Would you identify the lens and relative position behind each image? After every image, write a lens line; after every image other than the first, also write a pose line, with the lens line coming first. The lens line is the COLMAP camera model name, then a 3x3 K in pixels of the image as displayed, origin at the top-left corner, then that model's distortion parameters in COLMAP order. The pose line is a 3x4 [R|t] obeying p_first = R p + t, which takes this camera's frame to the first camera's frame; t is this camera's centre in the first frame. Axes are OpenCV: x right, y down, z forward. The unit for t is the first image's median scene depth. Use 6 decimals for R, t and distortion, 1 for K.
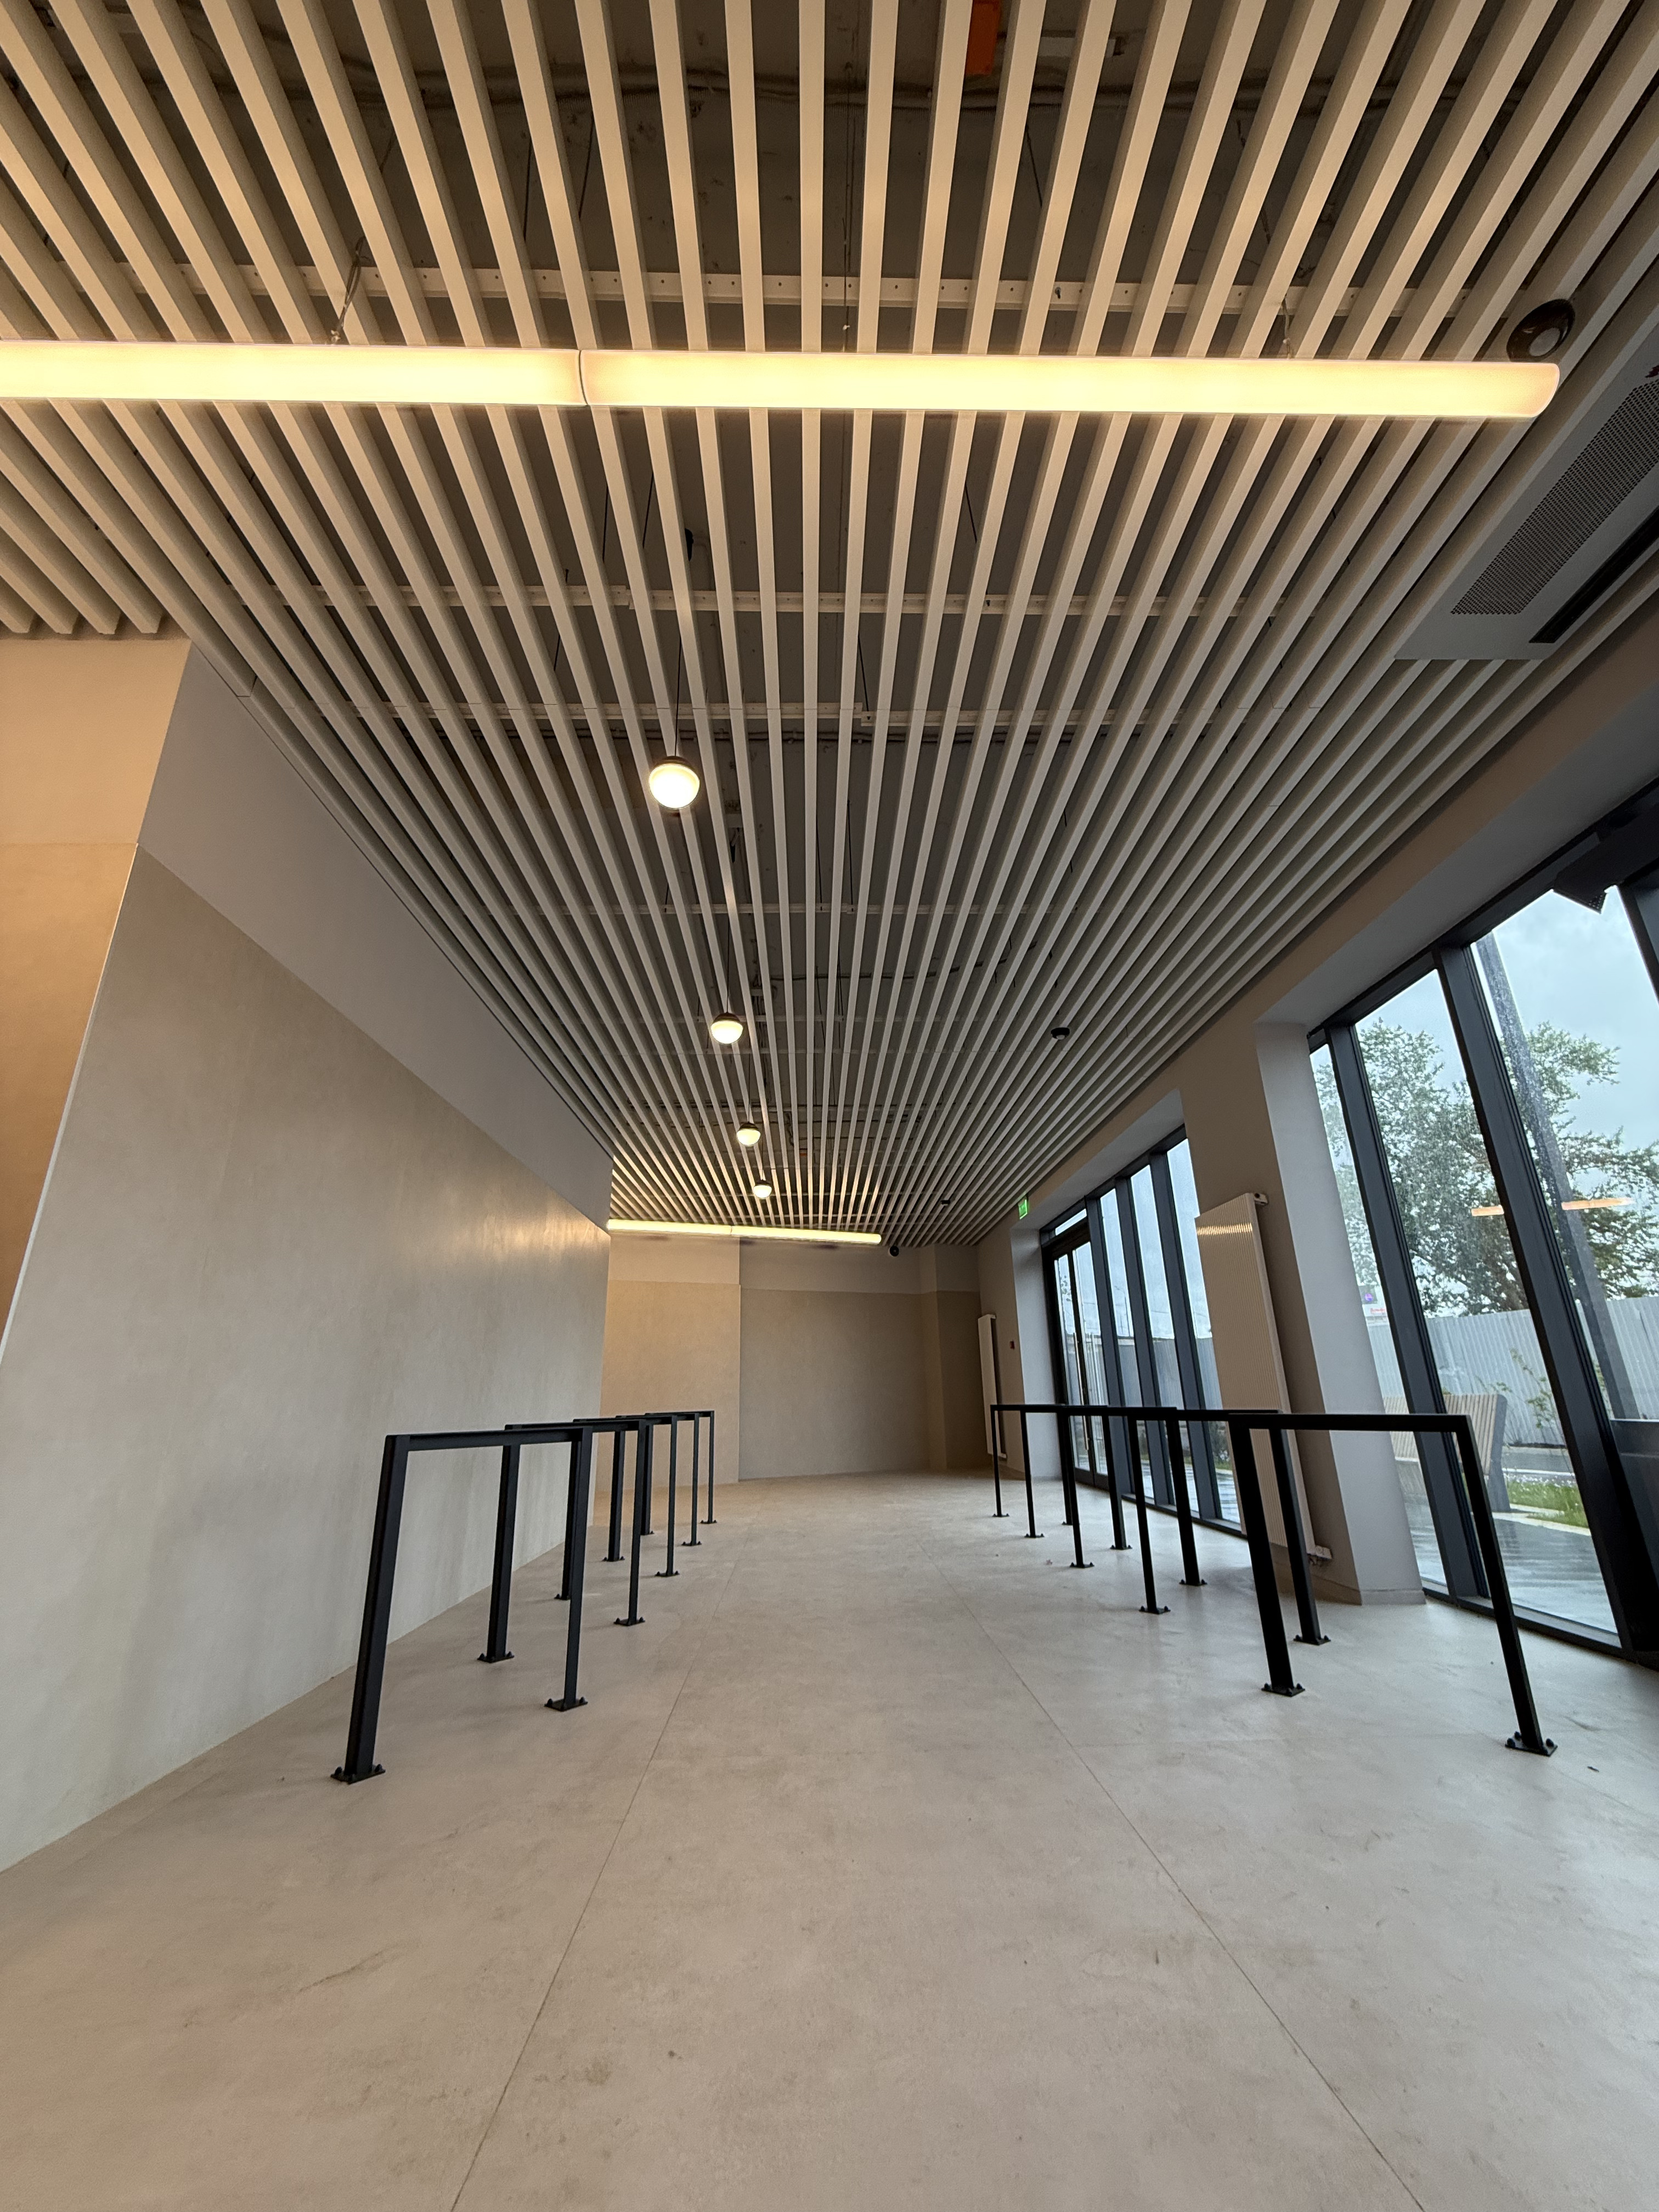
lens RADIAL K [[879.3, 0, 834.6], [0, 879.3, 1103.5], [0, 0, 1]] dist [-0.002633, 0.000039]
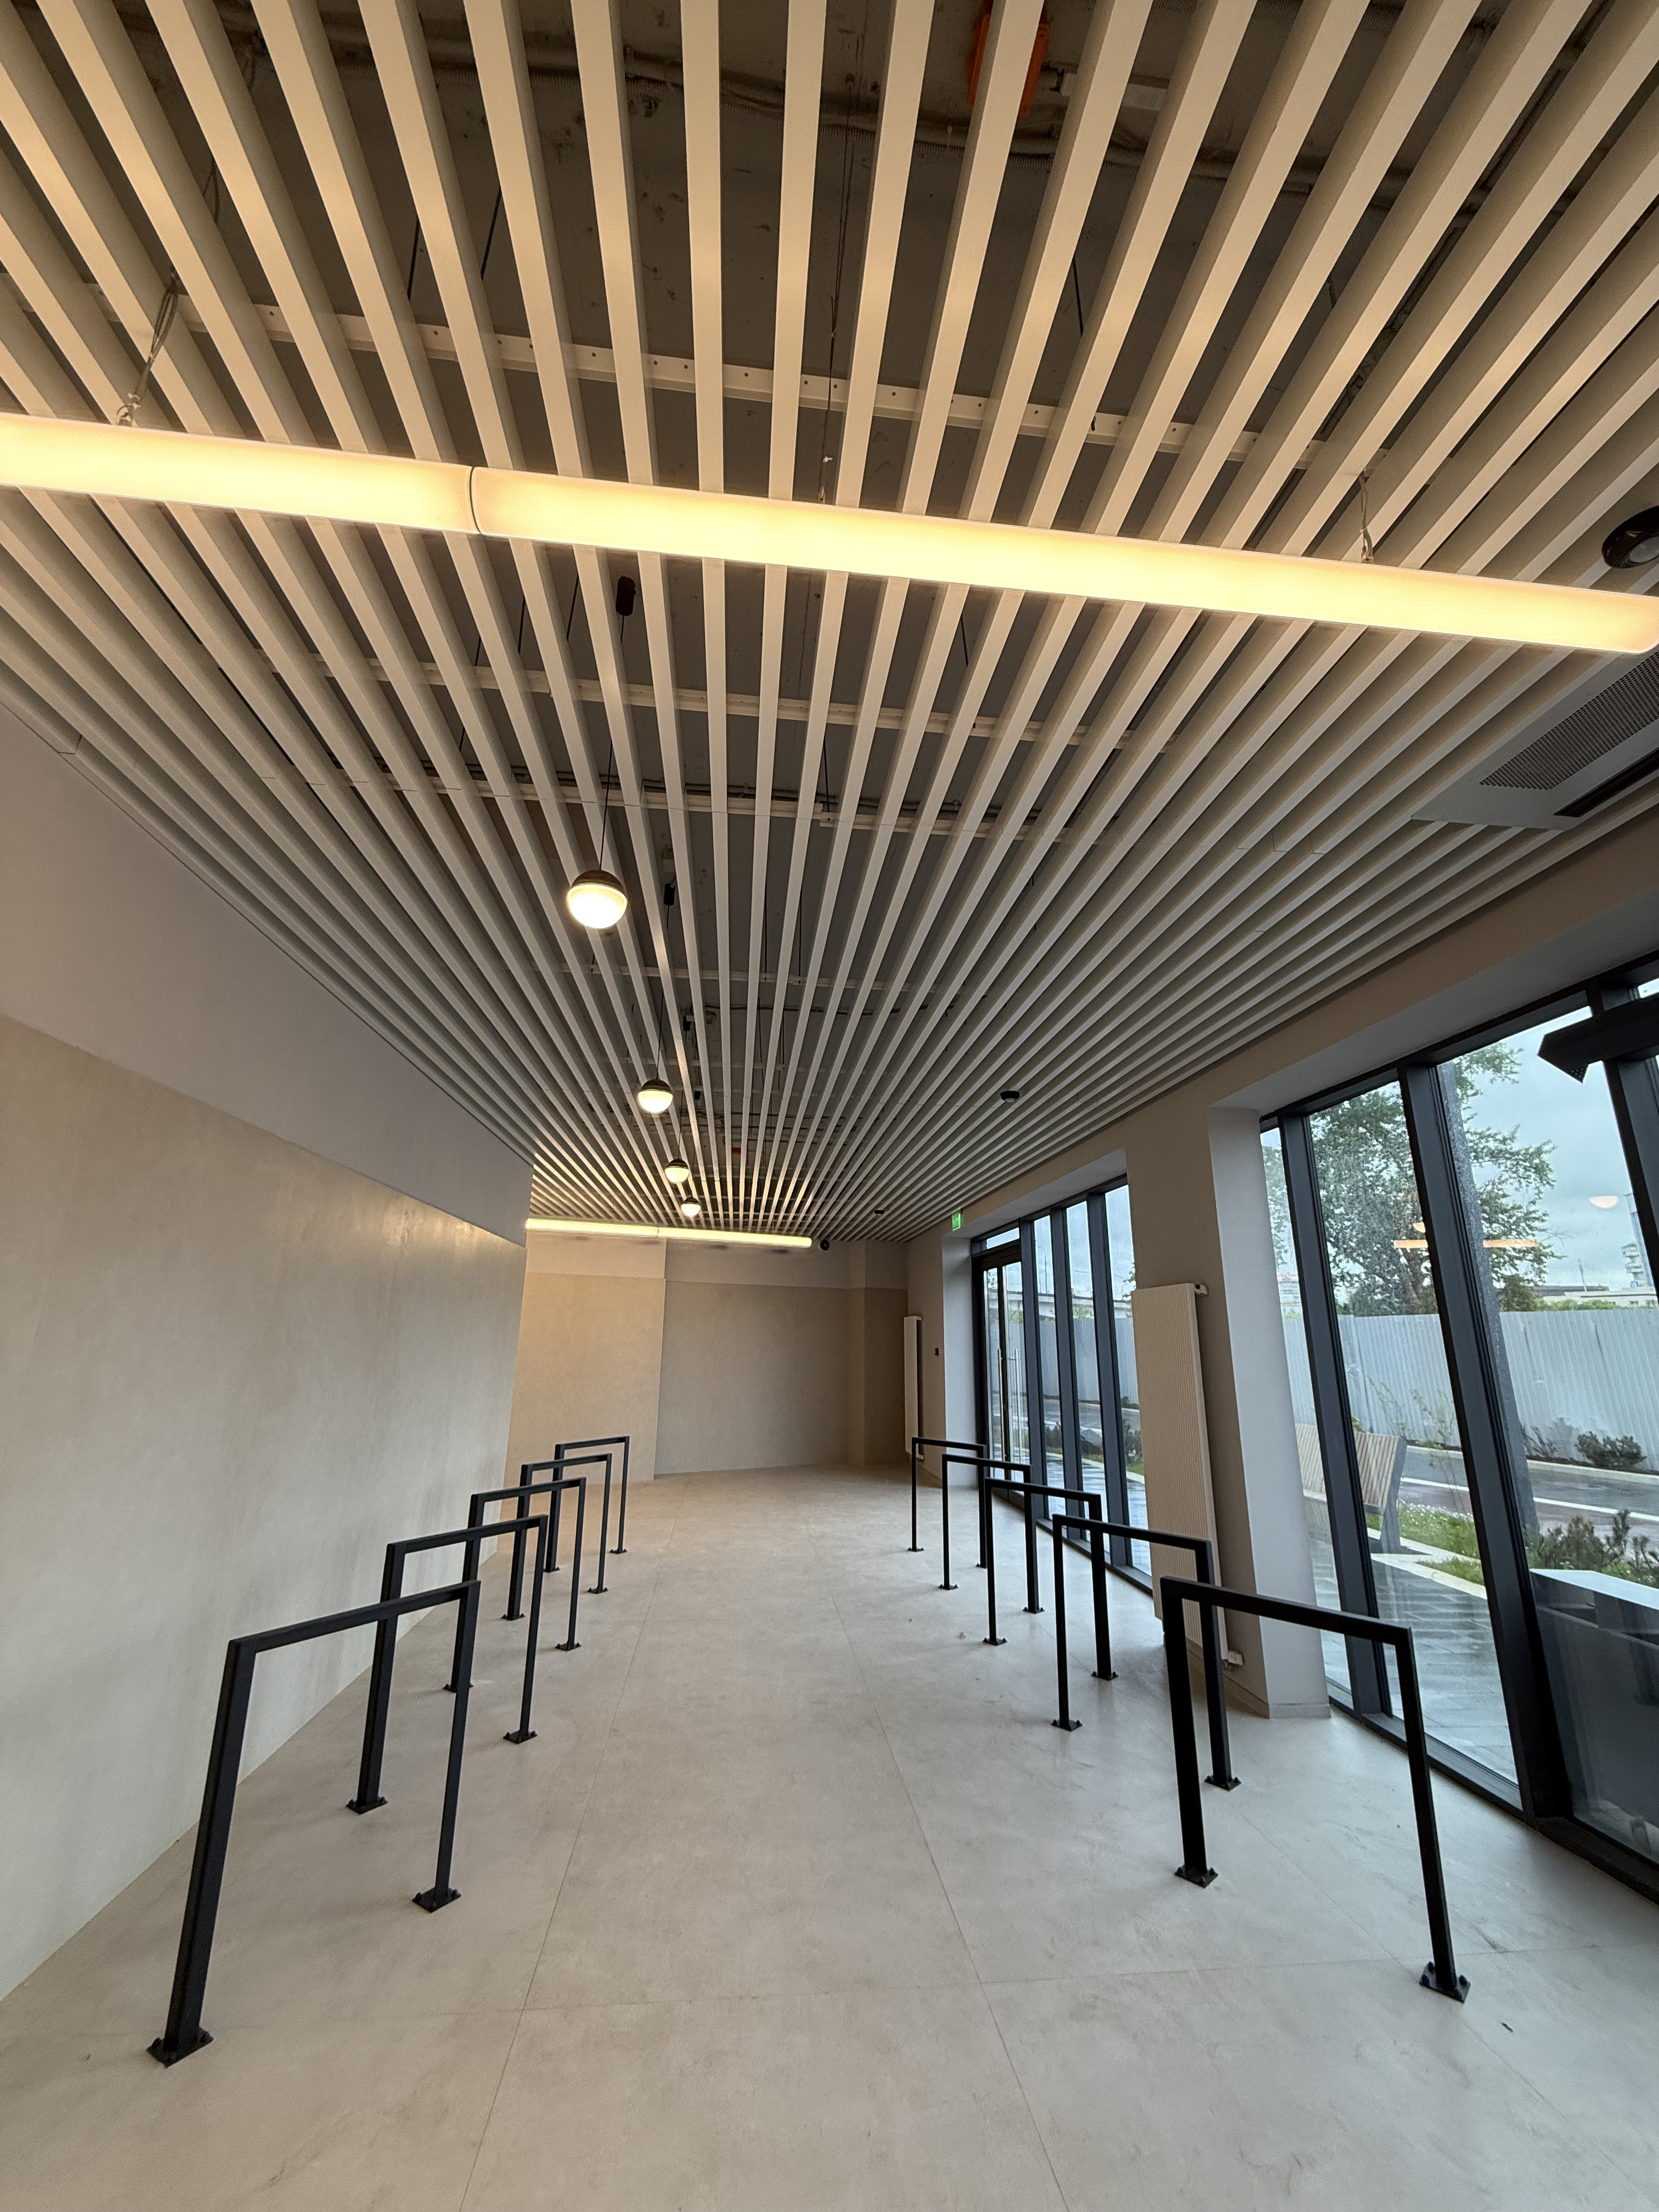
lens RADIAL K [[879.3, 0, 834.6], [0, 879.3, 1106.0], [0, 0, 1]] dist [-0.002633, 0.000039]
pose [[0.995932, 0.053689, 0.072368, -0.003426], [-0.057870, 0.996697, 0.056975, -0.208969], [-0.069070, -0.060931, 0.995749, 0.111064]]
